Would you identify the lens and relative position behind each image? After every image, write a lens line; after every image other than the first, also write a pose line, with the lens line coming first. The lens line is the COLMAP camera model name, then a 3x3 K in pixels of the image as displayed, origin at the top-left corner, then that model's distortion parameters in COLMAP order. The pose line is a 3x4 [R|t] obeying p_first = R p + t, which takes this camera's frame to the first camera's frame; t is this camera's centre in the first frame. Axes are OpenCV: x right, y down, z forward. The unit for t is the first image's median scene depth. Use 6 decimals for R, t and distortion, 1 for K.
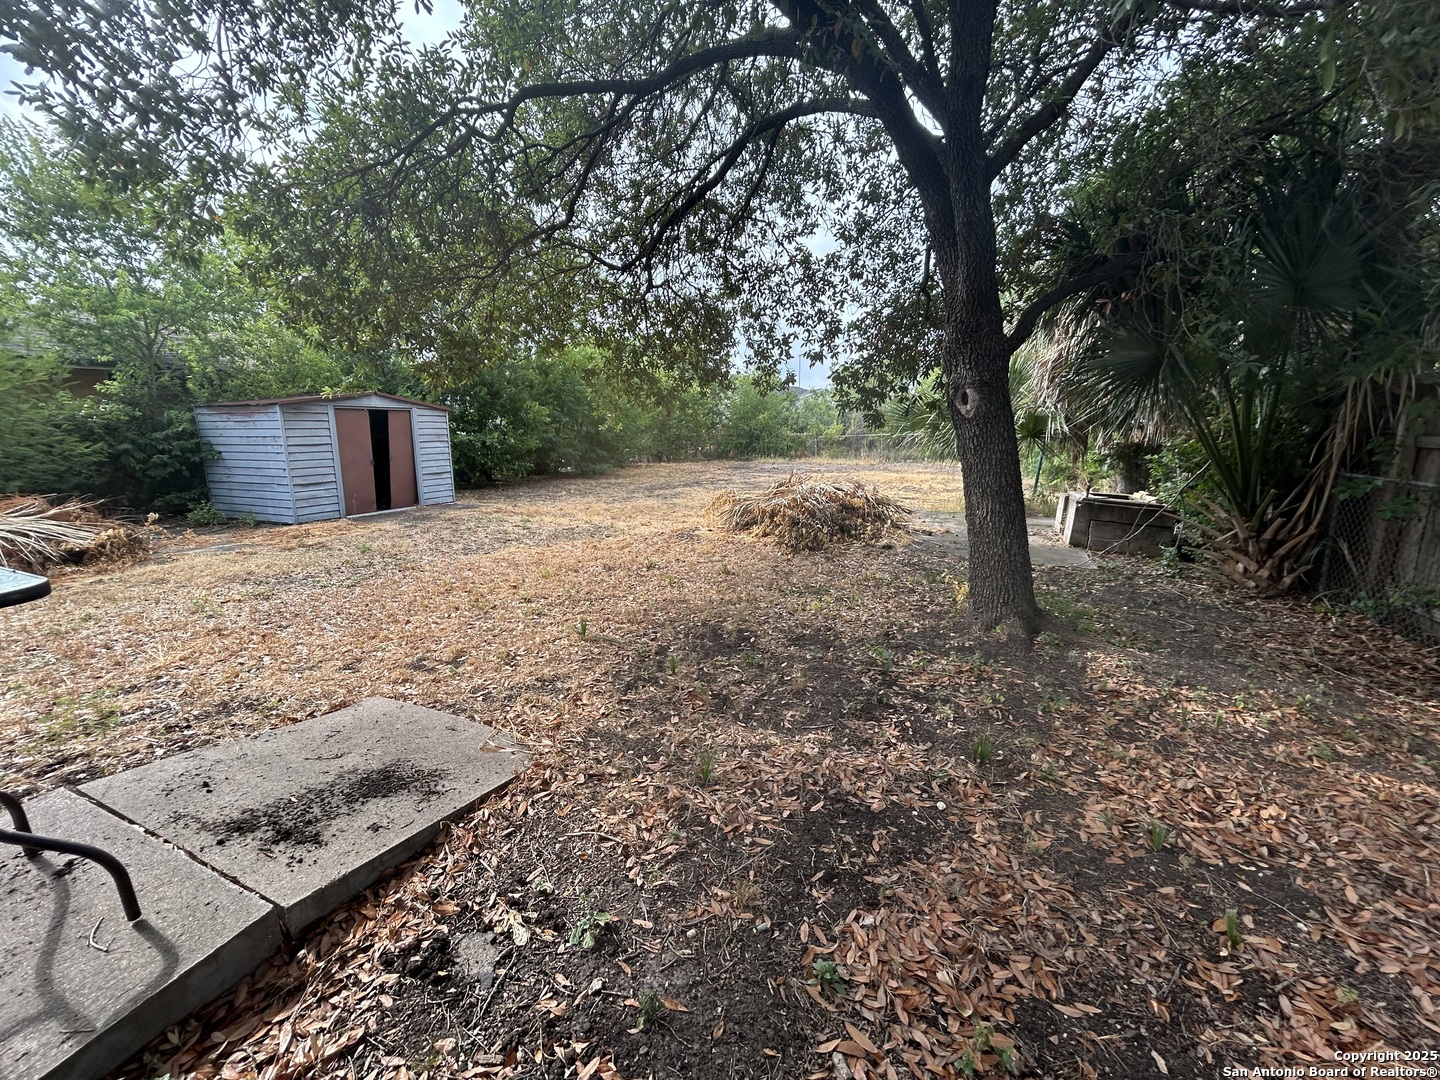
lens RADIAL K [[576.1, 0, 718.0], [0, 576.1, 539.9], [0, 0, 1]] dist [-0.000046, -0.000004]
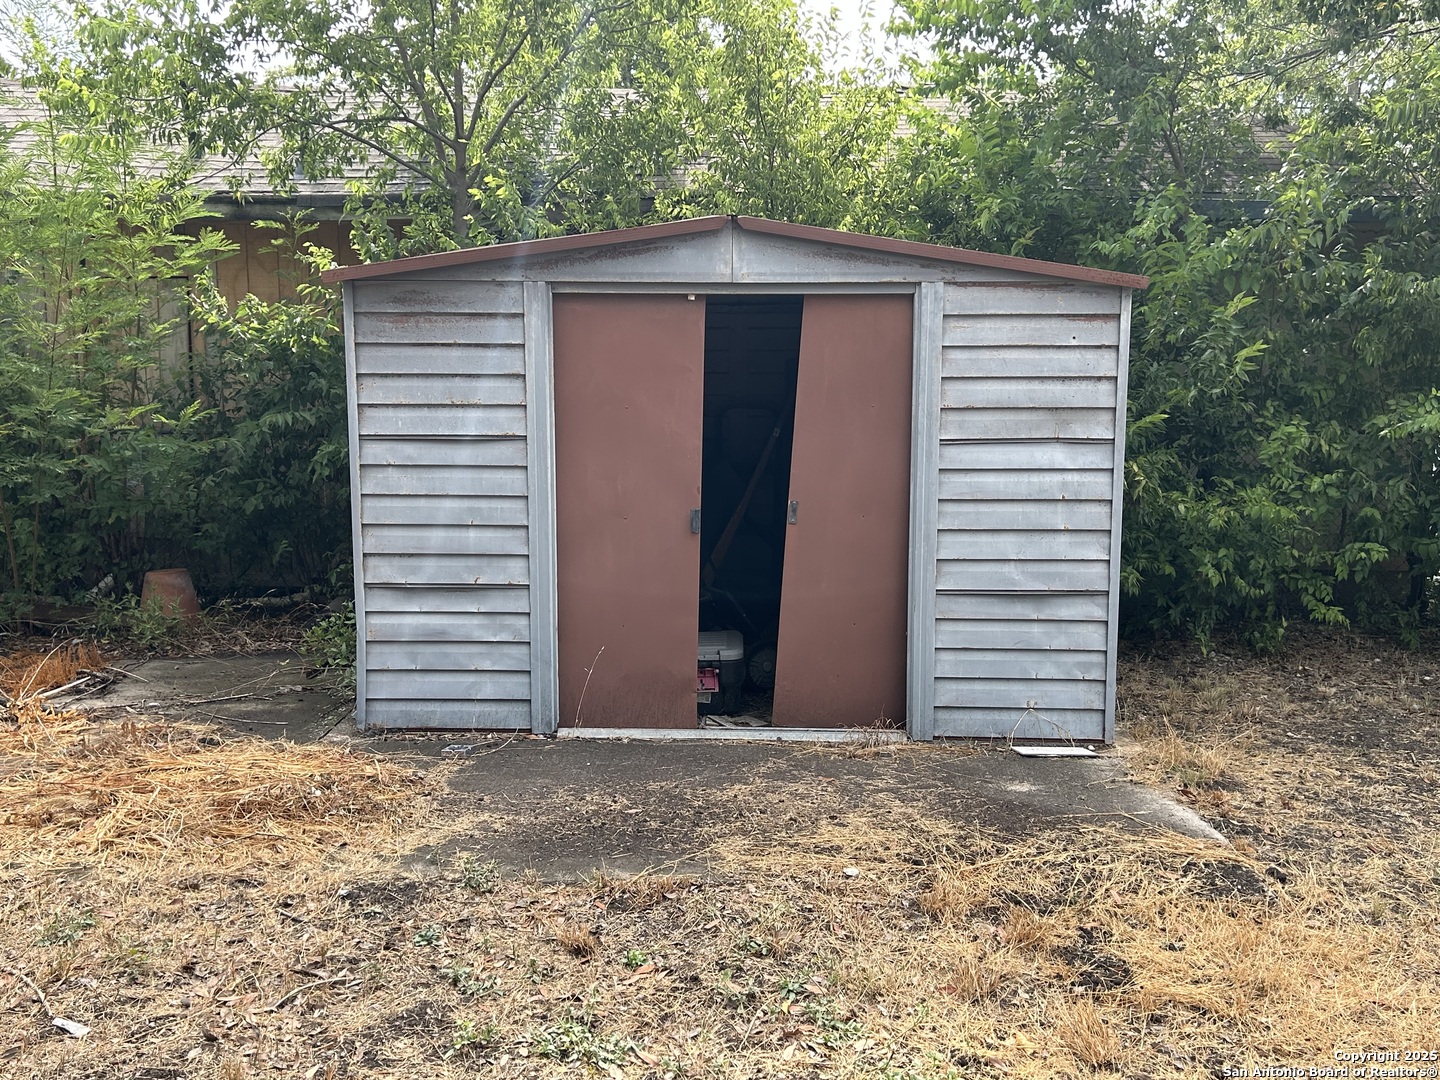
lens RADIAL K [[1425.1, 0, 720.0], [0, 1425.1, 540.4], [0, 0, 1]] dist [0.003408, 0.000000]
pose [[0.367580, 0.128129, -0.921123, -0.064673], [-0.184855, 0.980766, 0.062657, -0.159848], [0.911435, 0.147243, 0.384196, 0.765810]]
